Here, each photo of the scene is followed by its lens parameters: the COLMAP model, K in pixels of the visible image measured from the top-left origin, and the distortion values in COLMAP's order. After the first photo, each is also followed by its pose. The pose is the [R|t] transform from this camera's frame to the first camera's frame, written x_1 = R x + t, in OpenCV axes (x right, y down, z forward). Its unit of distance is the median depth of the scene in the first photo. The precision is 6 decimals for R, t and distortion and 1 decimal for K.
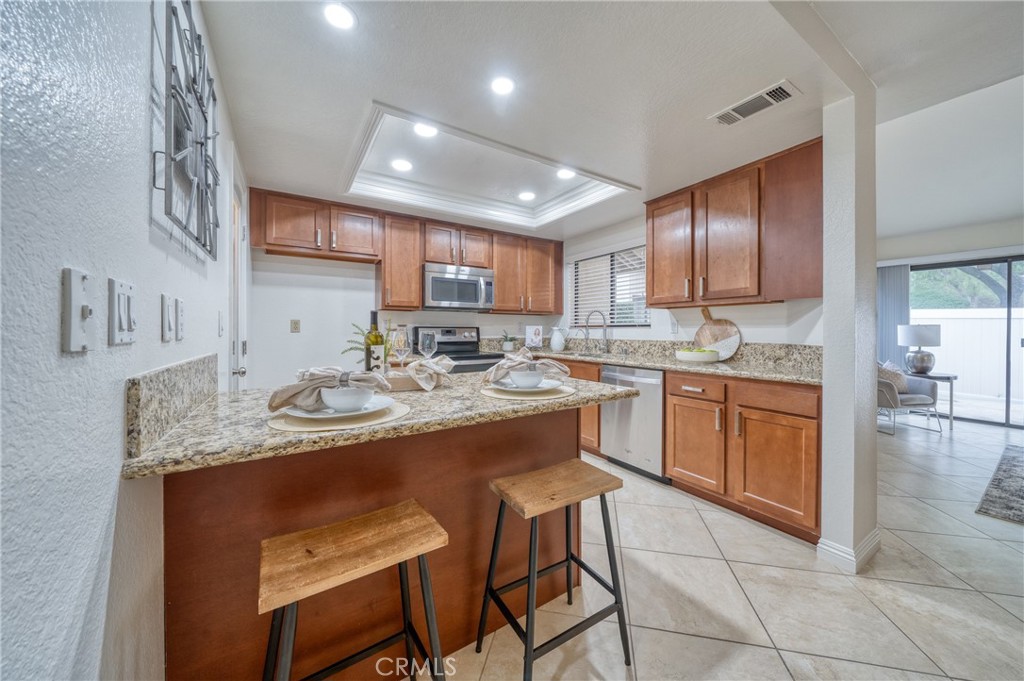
lens RADIAL K [[354.0, 0, 513.8], [0, 354.0, 332.1], [0, 0, 1]] dist [-0.000728, -0.000116]
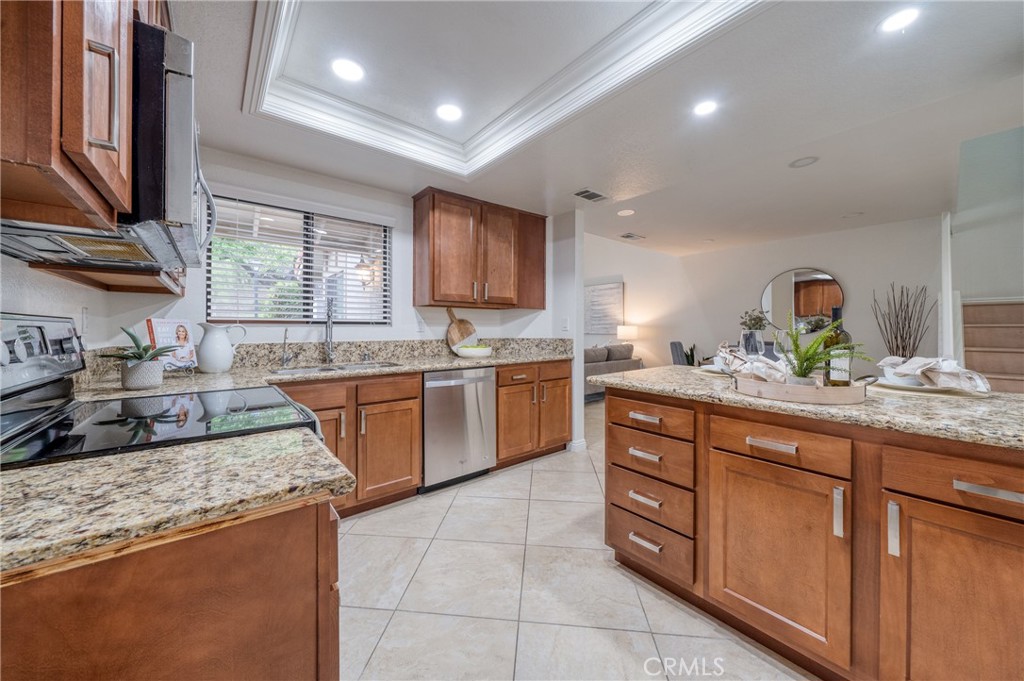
lens RADIAL K [[361.1, 0, 507.8], [0, 361.1, 328.6], [0, 0, 1]] dist [-0.001984, -0.000362]
pose [[-0.114604, 0.001416, 0.993410, -0.506164], [0.005842, 0.999983, -0.000751, -0.003374], [-0.993394, 0.005718, -0.114610, 0.823123]]
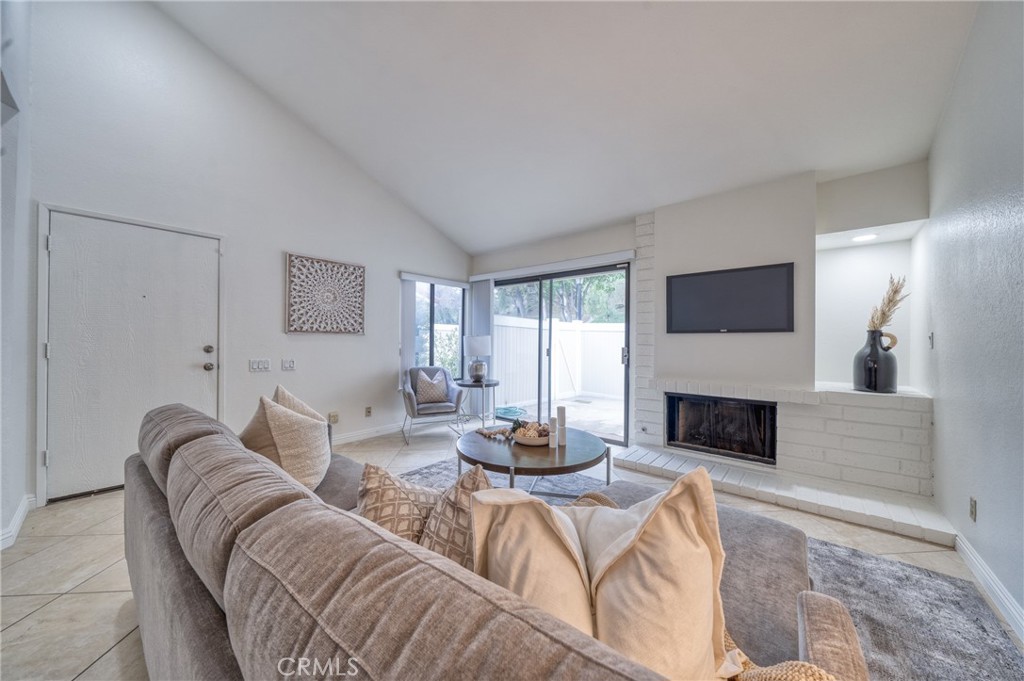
lens RADIAL K [[355.9, 0, 504.4], [0, 355.9, 338.7], [0, 0, 1]] dist [-0.000069, -0.000005]
pose [[0.957785, 0.007419, 0.287390, 1.183792], [-0.004327, 0.999926, -0.011391, 0.000005], [-0.287453, 0.009667, 0.957746, -0.060094]]
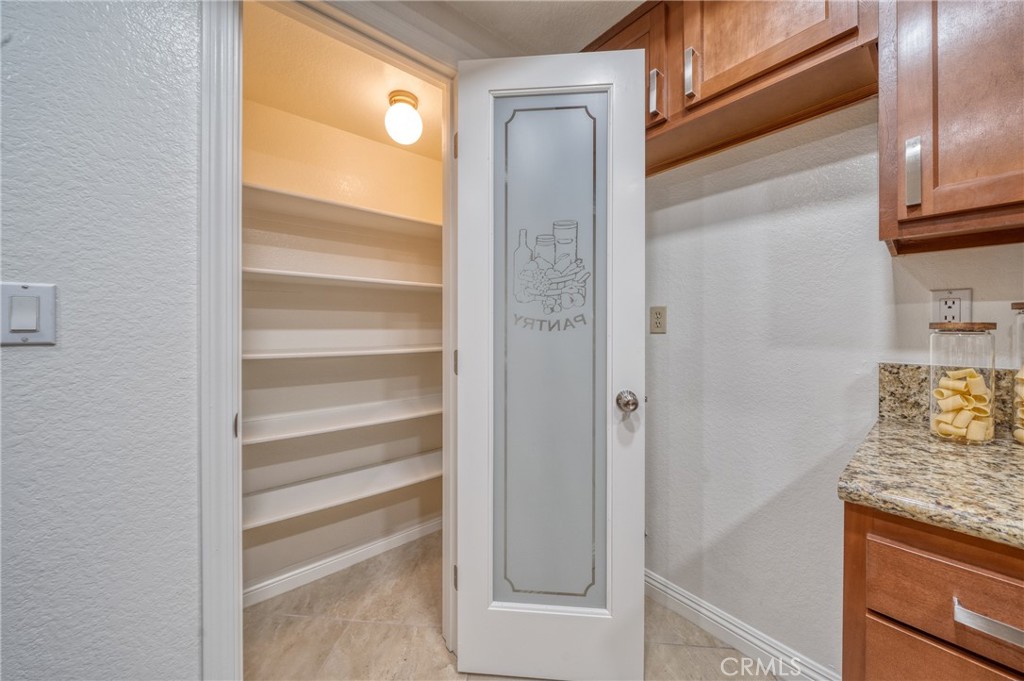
lens RADIAL K [[354.0, 0, 513.8], [0, 354.0, 332.1], [0, 0, 1]] dist [-0.000728, -0.000116]
pose [[0.124580, 0.006703, -0.992187, -0.157947], [-0.005346, 0.999967, 0.006084, -0.002744], [0.992195, 0.004546, 0.124612, 0.699898]]
